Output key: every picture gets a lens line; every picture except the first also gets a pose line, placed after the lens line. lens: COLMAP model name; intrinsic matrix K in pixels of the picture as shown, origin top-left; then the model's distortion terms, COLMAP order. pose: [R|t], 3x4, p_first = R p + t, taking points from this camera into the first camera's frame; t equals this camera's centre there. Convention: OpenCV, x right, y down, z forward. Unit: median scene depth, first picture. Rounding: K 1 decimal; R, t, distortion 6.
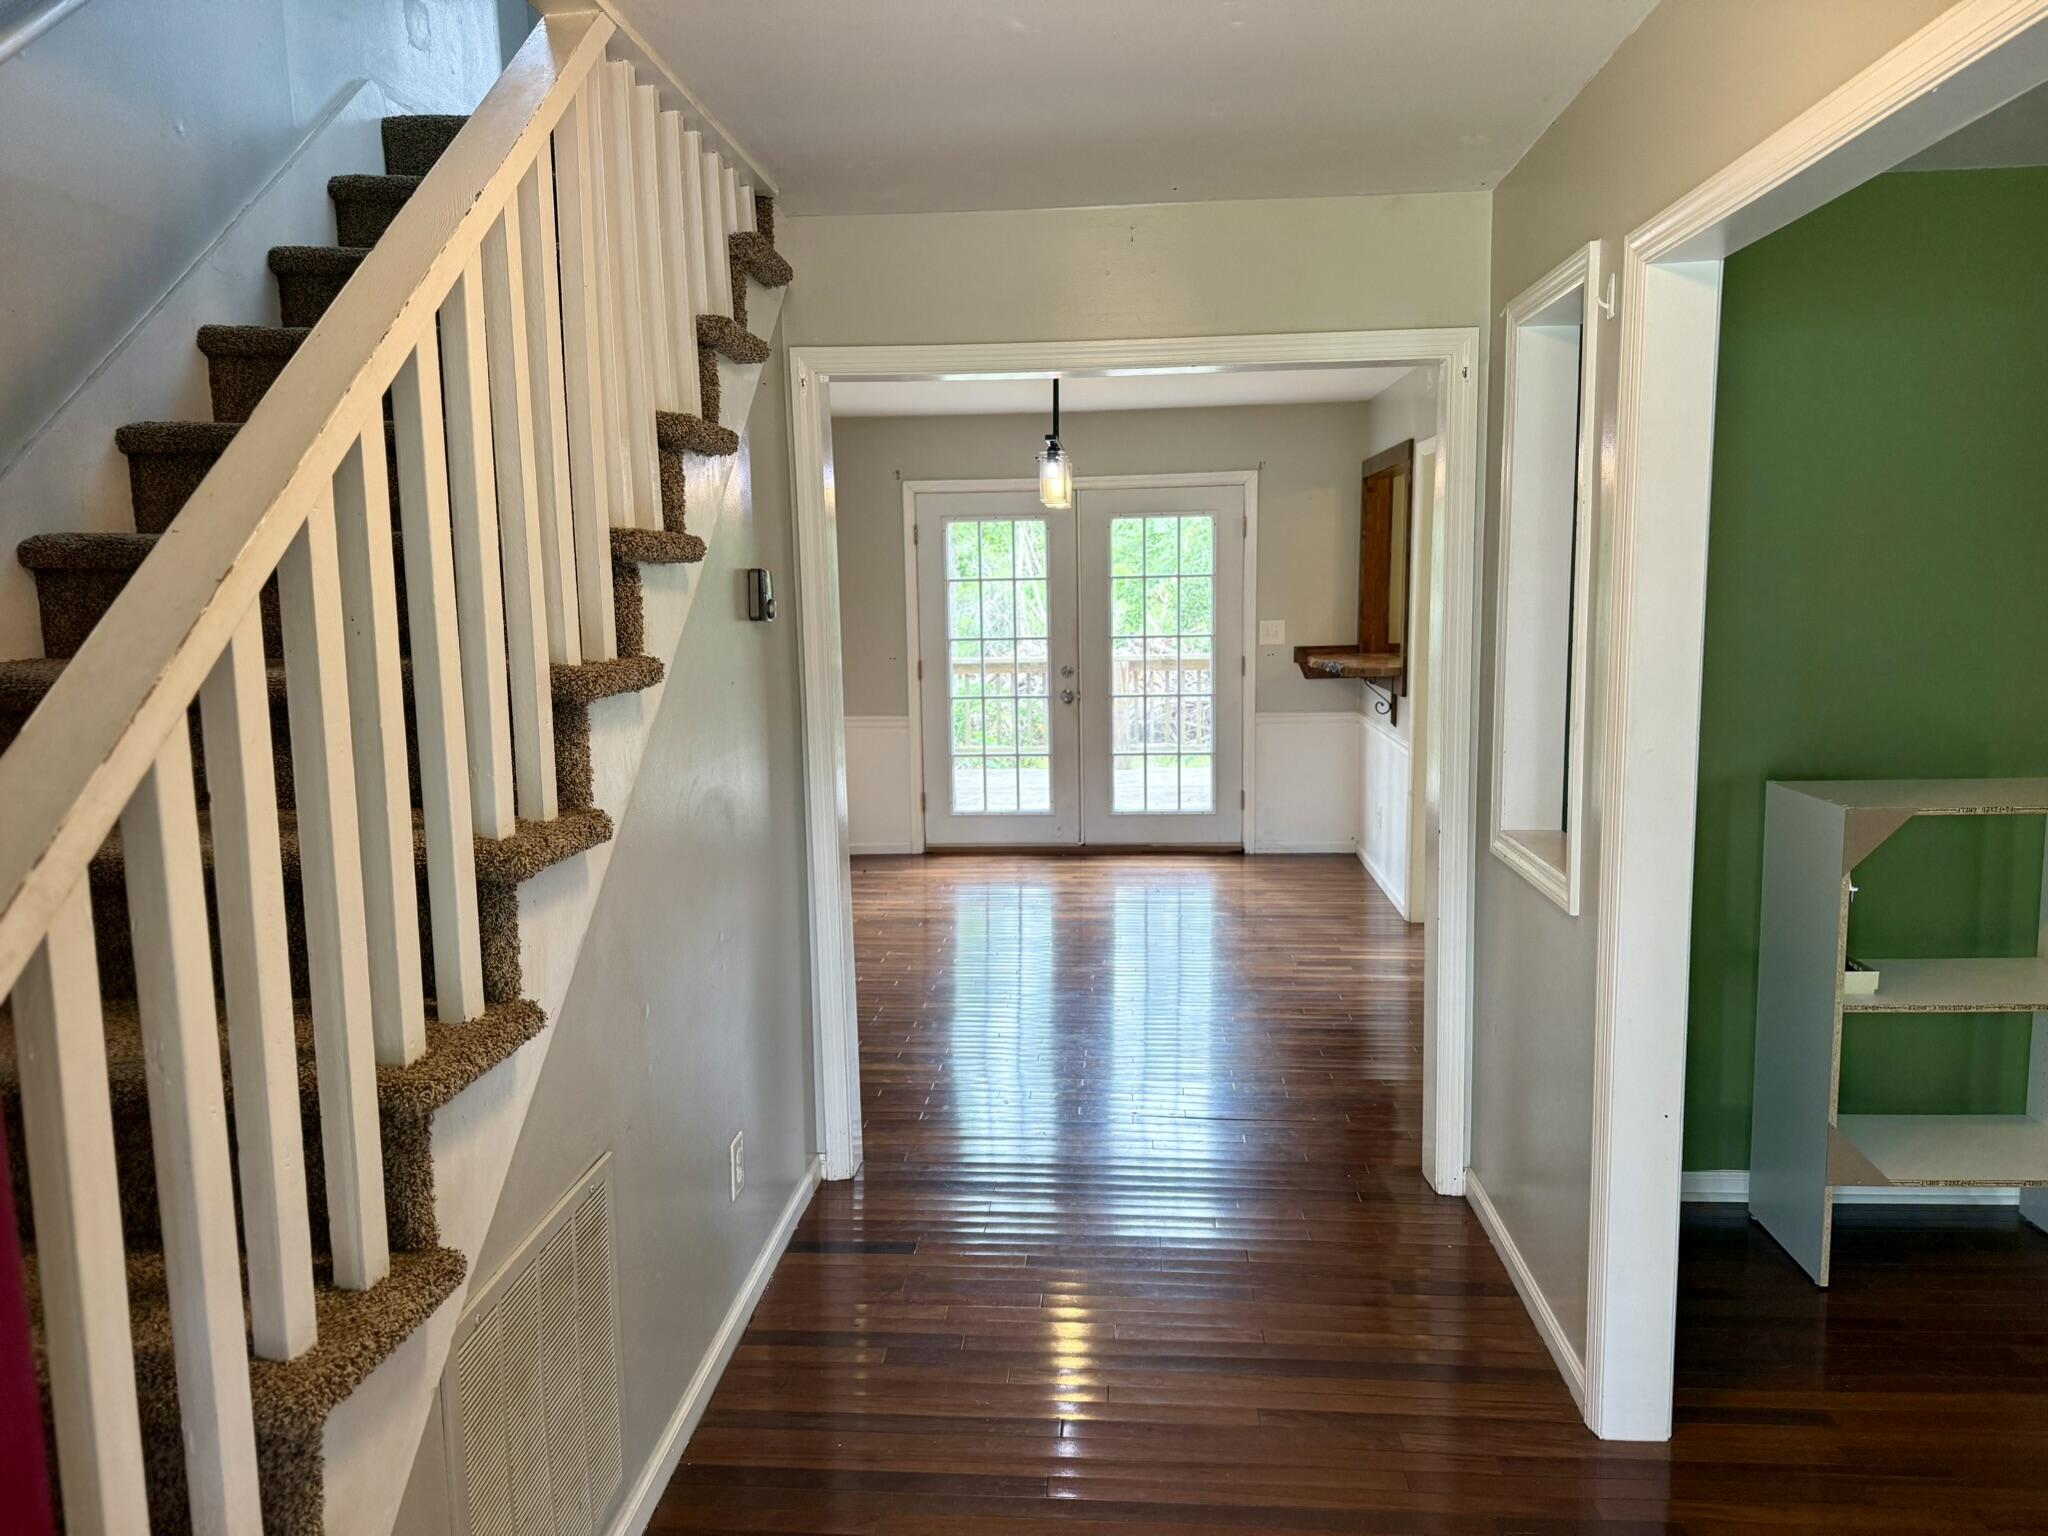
lens RADIAL K [[1429.9, 0, 1016.3], [0, 1429.9, 782.2], [0, 0, 1]] dist [0.039487, -0.055750]
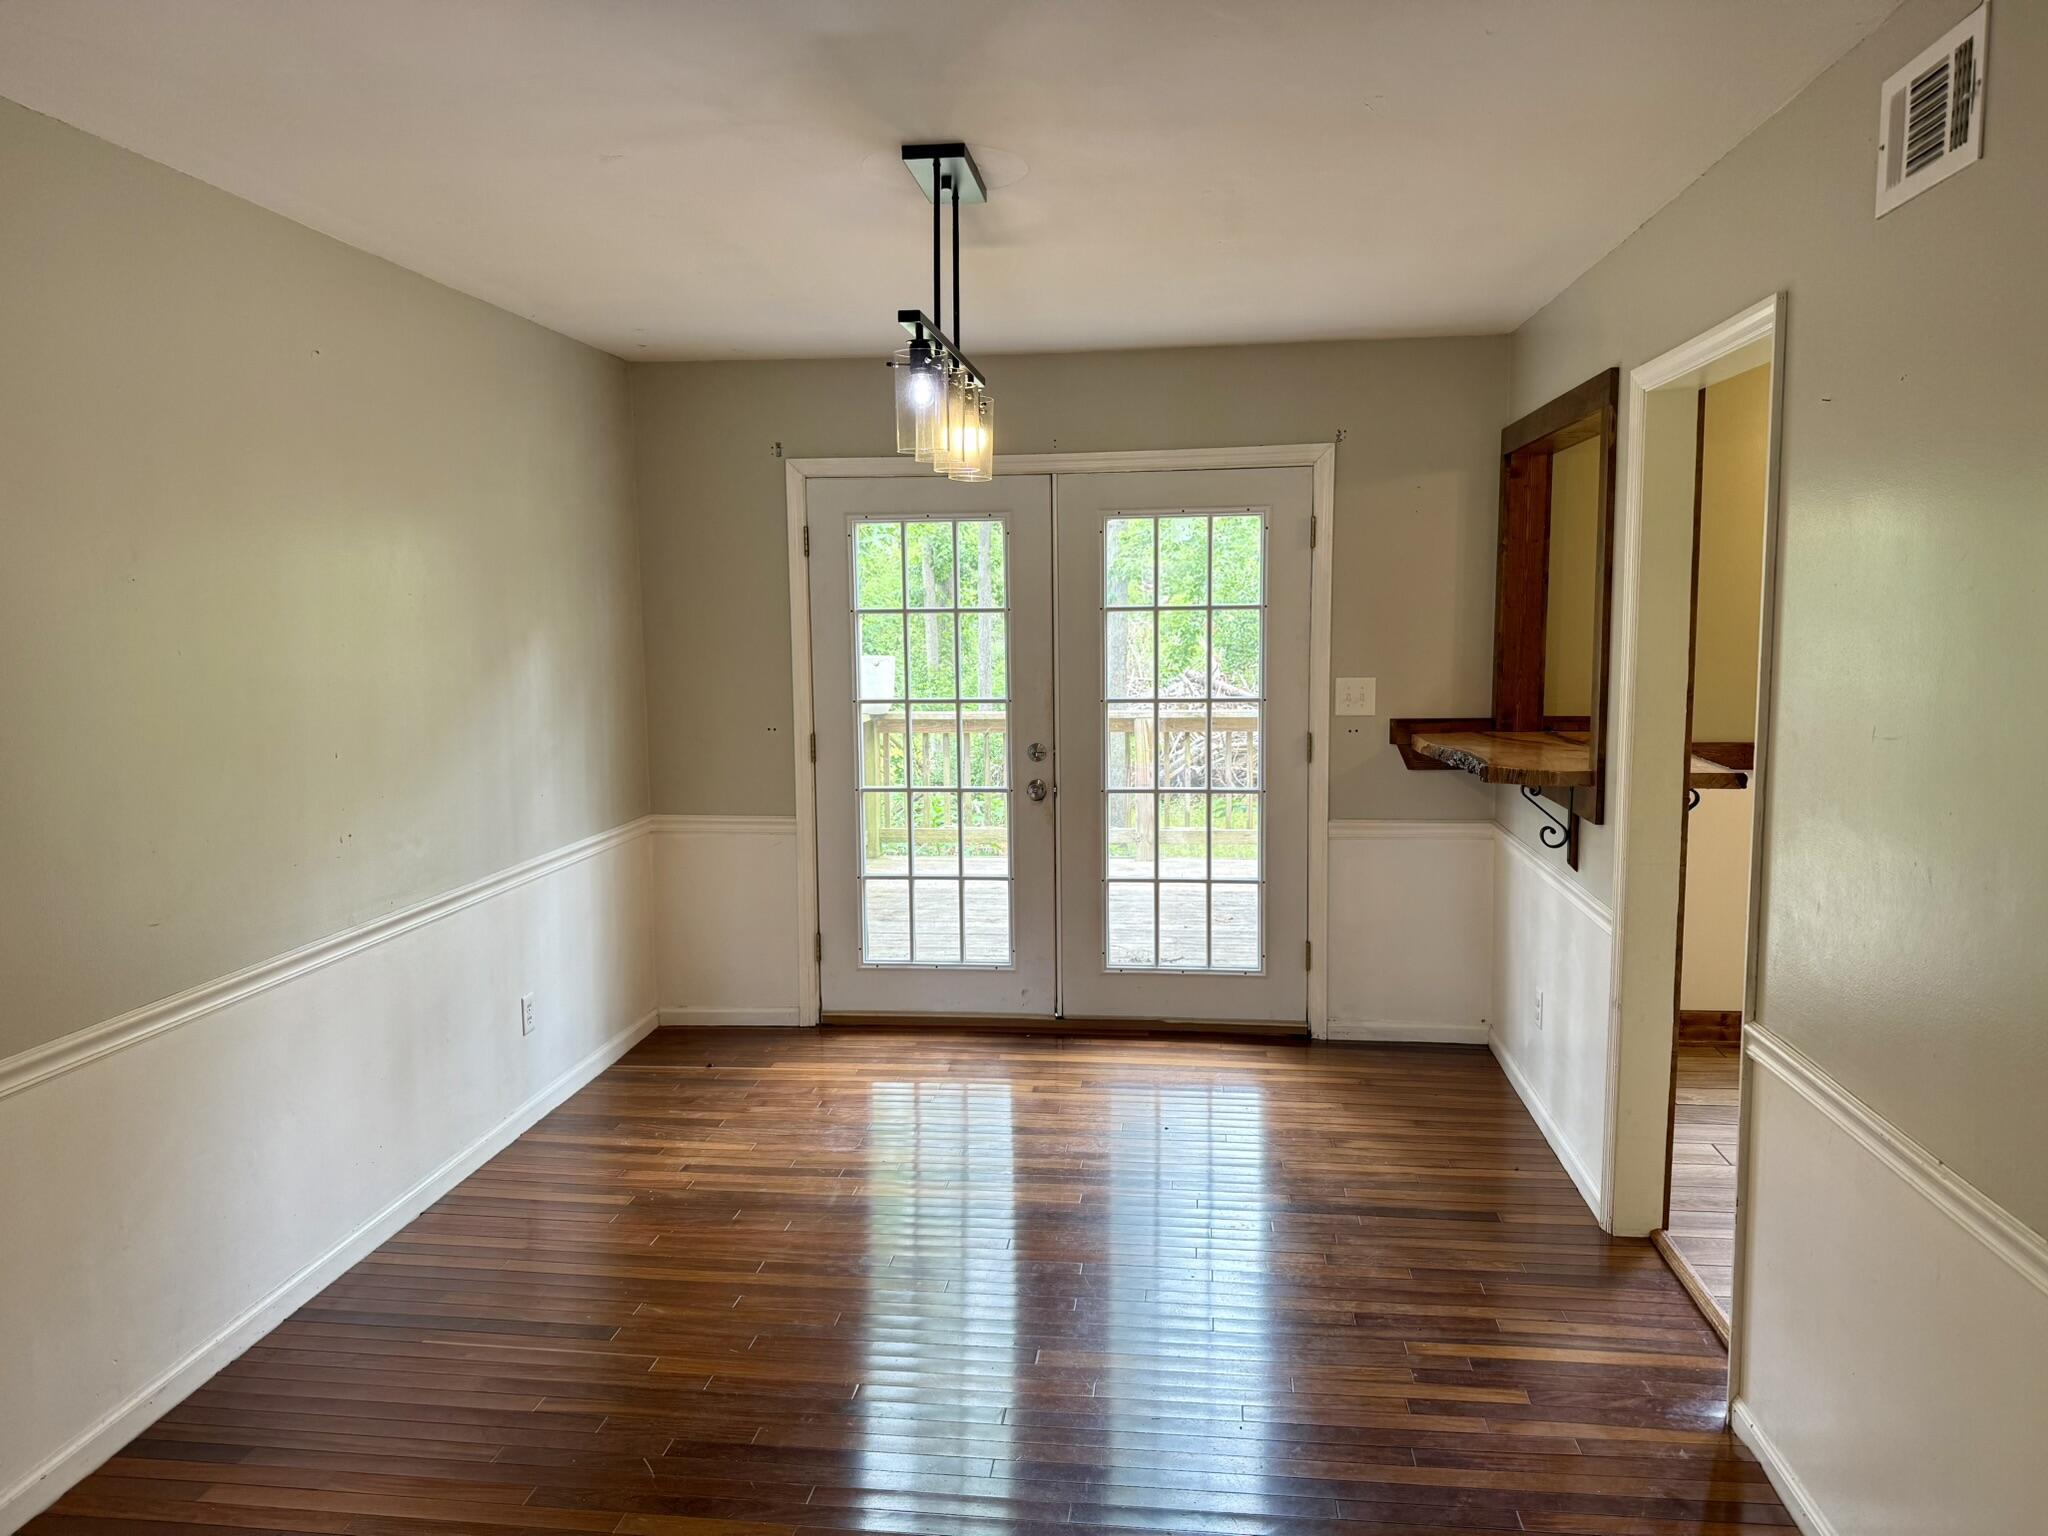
lens RADIAL K [[1429.9, 0, 1026.2], [0, 1429.9, 747.8], [0, 0, 1]] dist [0.039487, -0.055750]
pose [[0.999231, 0.011309, -0.037543, 0.055964], [-0.012942, 0.998967, -0.043557, -0.051701], [0.037011, 0.044009, 0.998345, 0.356547]]
